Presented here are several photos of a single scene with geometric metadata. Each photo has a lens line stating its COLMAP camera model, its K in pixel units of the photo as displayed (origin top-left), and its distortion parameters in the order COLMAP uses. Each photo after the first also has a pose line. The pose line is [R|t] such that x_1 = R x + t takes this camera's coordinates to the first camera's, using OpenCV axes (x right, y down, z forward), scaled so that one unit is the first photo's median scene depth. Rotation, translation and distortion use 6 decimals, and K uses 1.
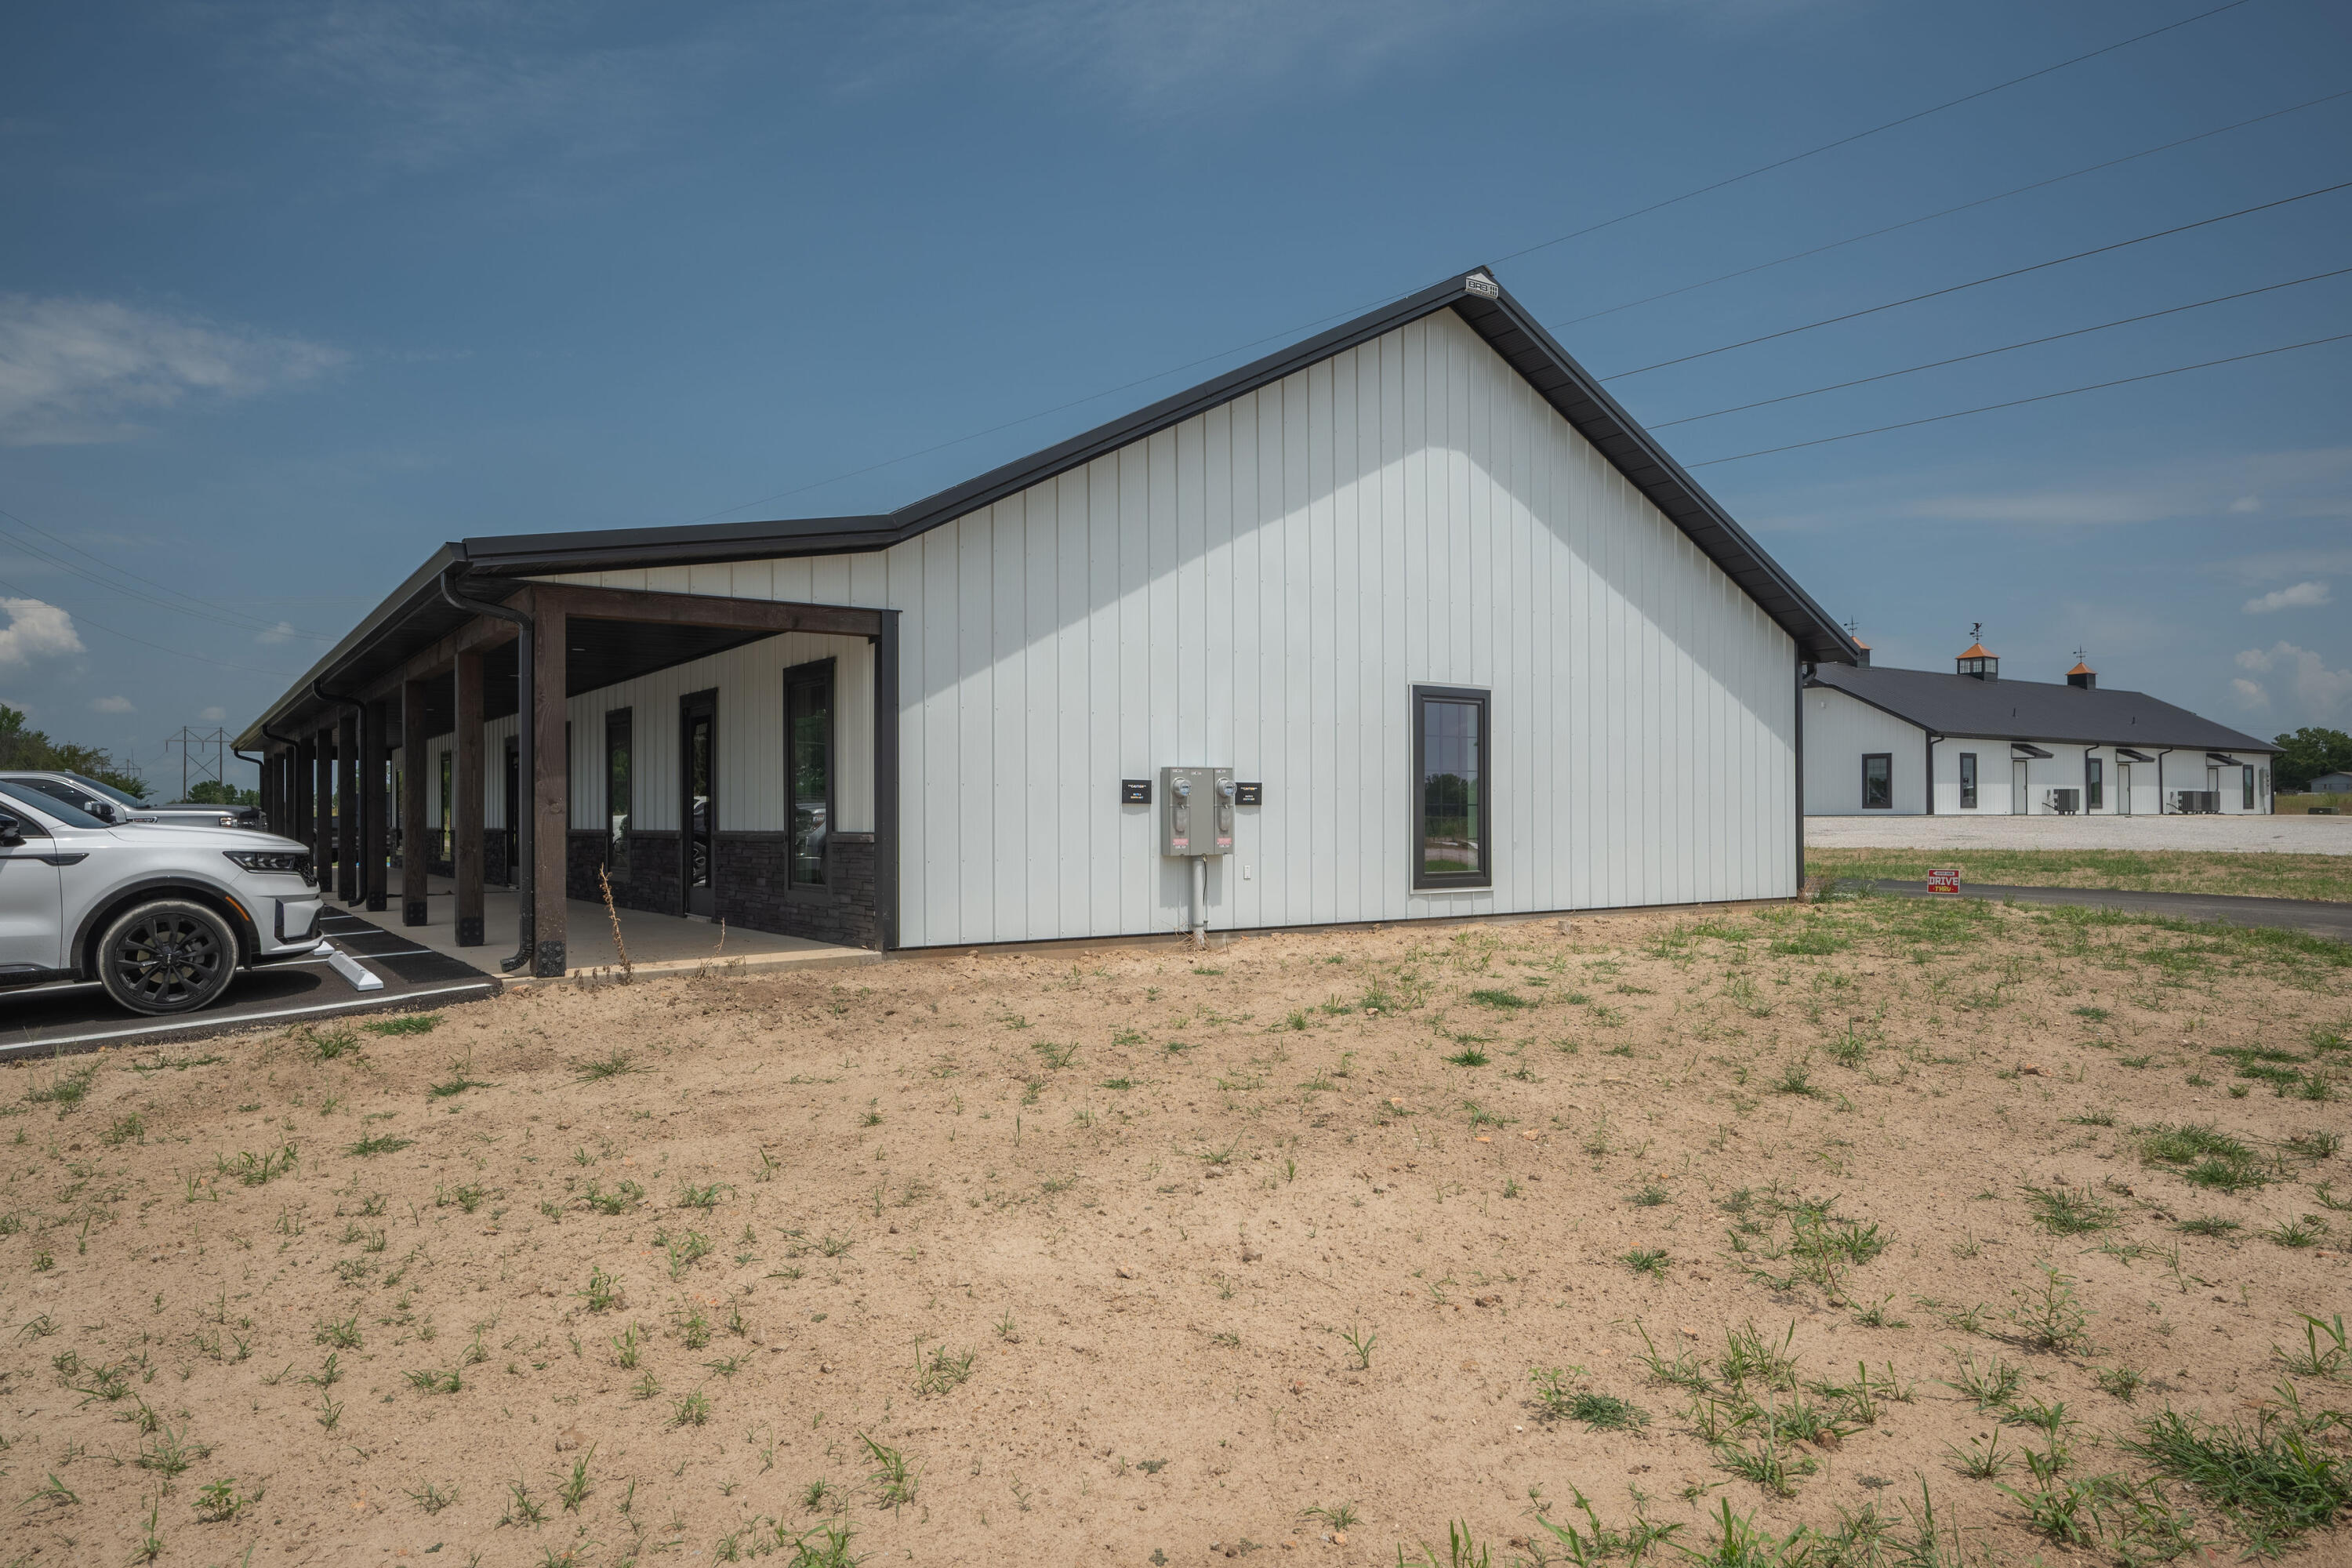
lens RADIAL K [[1394.7, 0, 1180.2], [0, 1394.7, 784.4], [0, 0, 1]] dist [-0.000701, -0.000166]
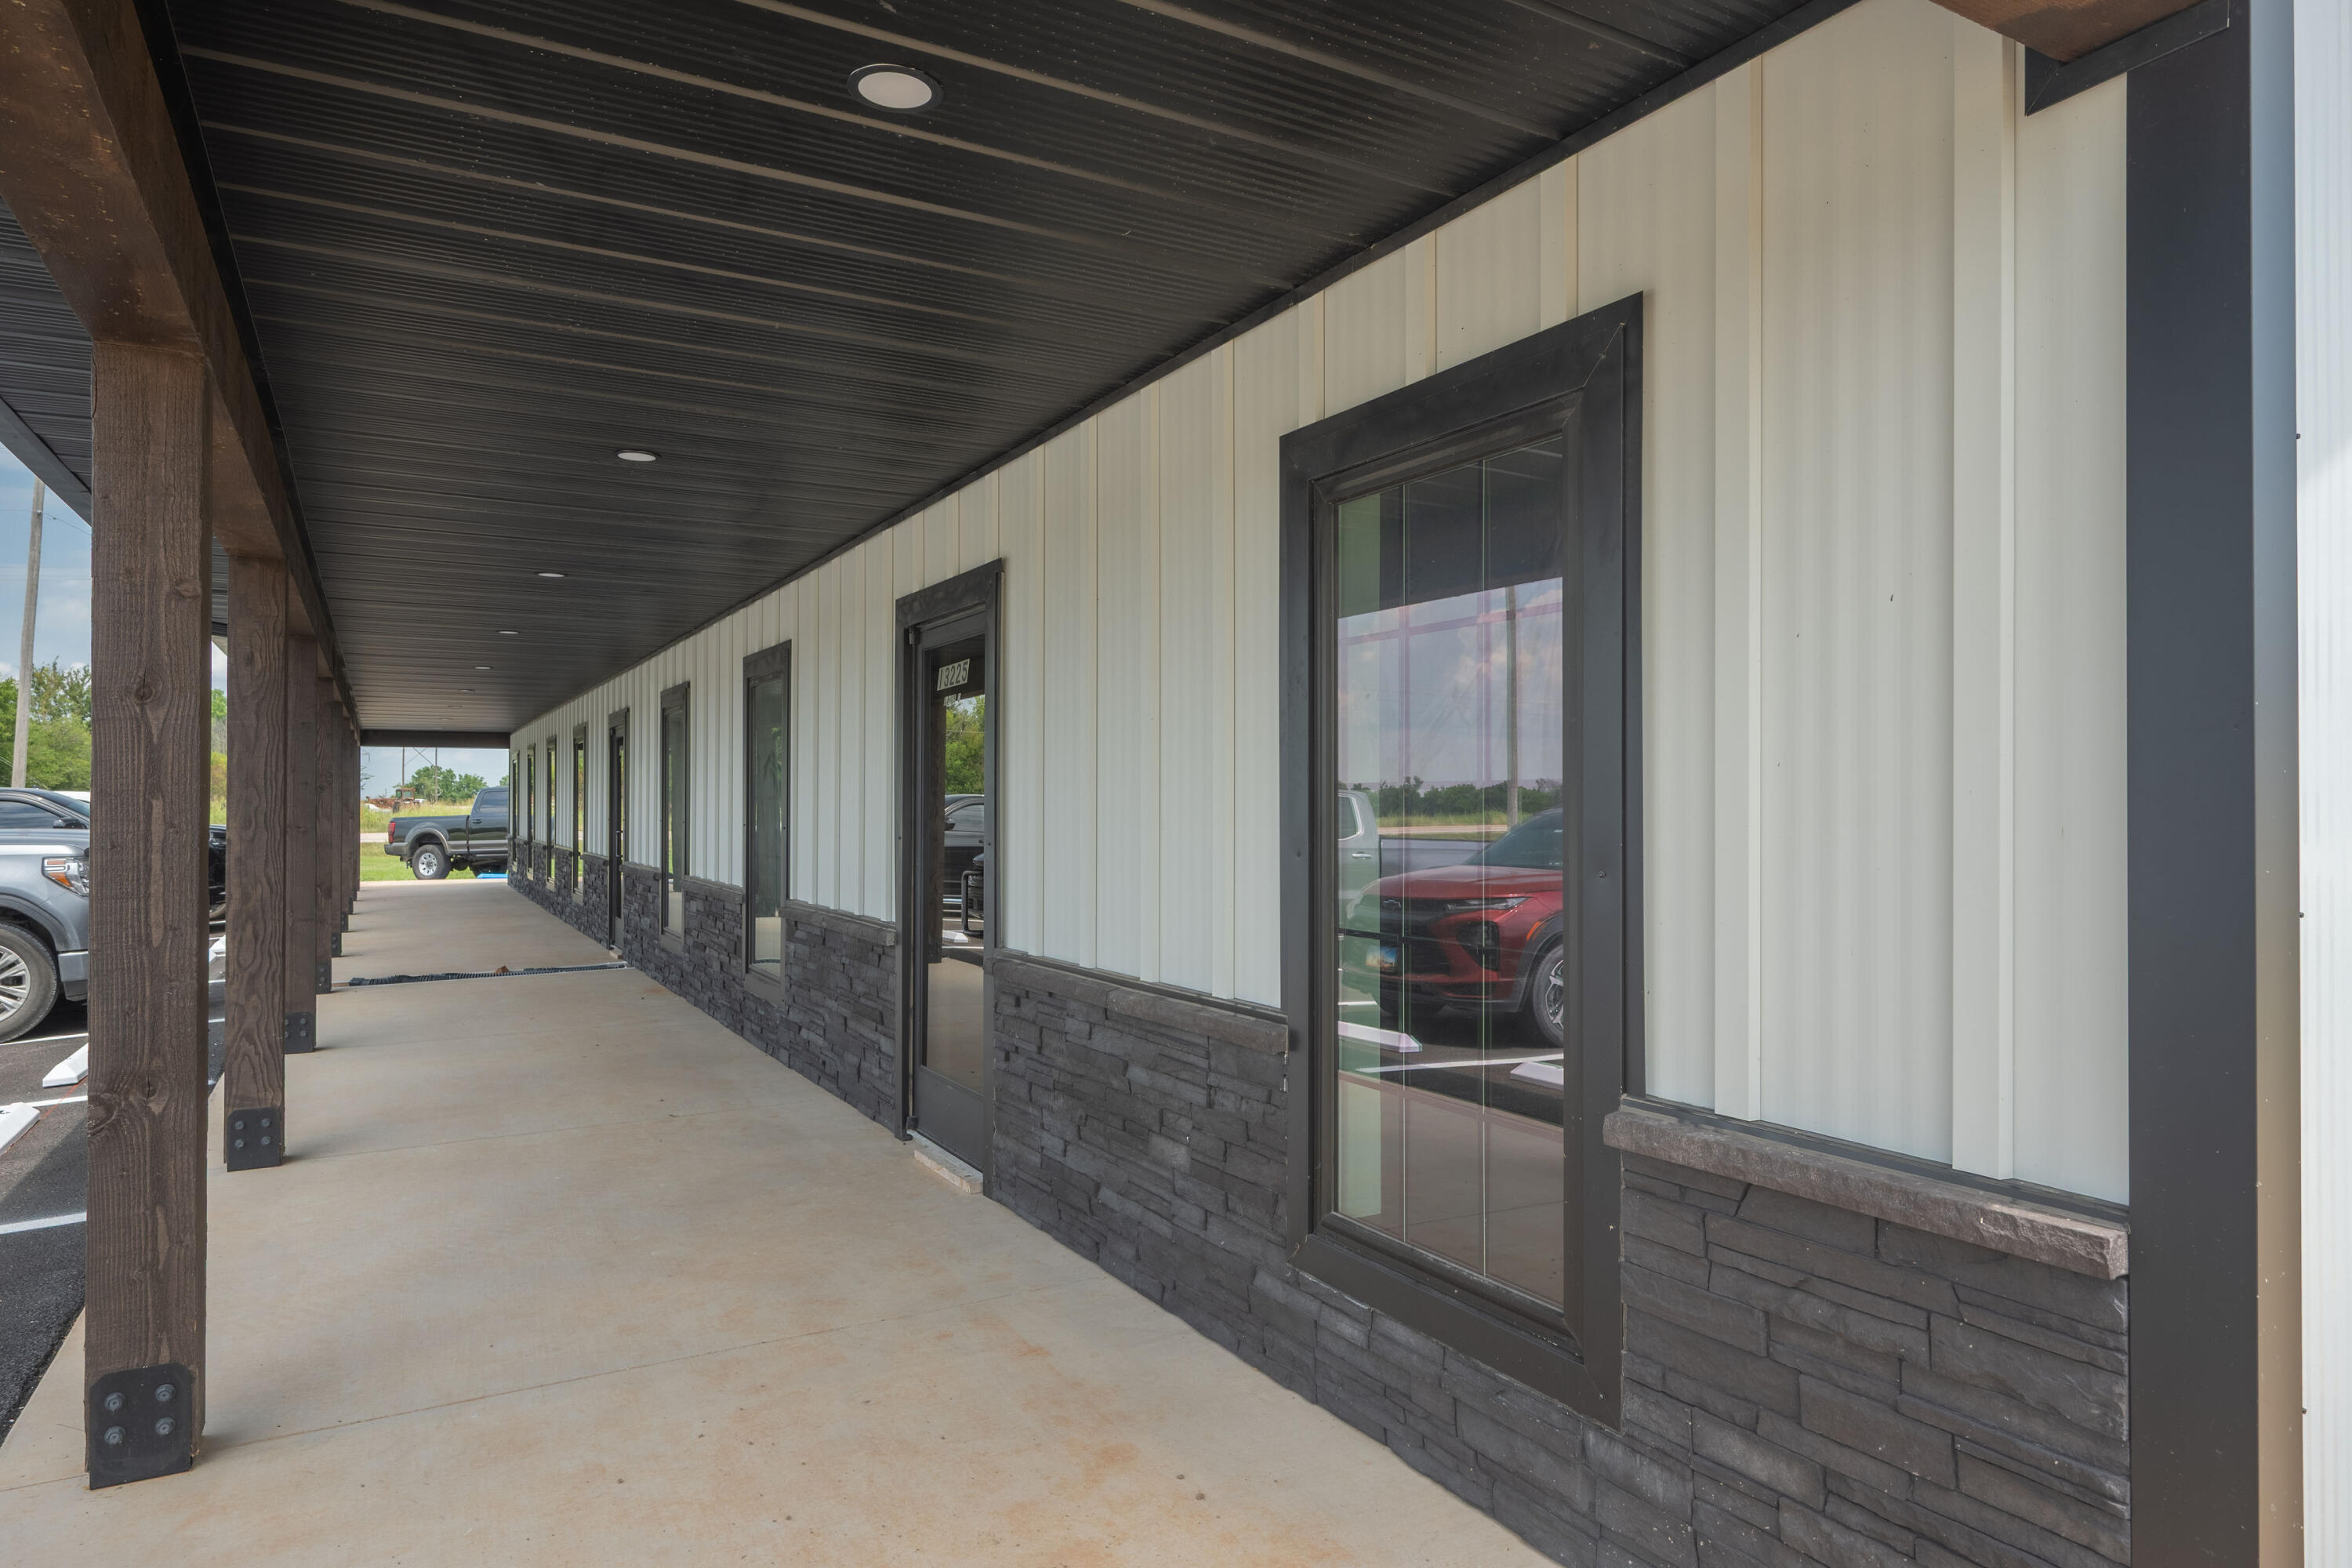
lens RADIAL K [[1394.7, 0, 1176.0], [0, 1394.7, 779.5], [0, 0, 1]] dist [-0.000701, -0.000166]
pose [[0.992807, 0.009842, -0.119324, -0.233469], [-0.009635, 0.999951, 0.002312, -0.011768], [0.119341, -0.001145, 0.992853, 0.615708]]
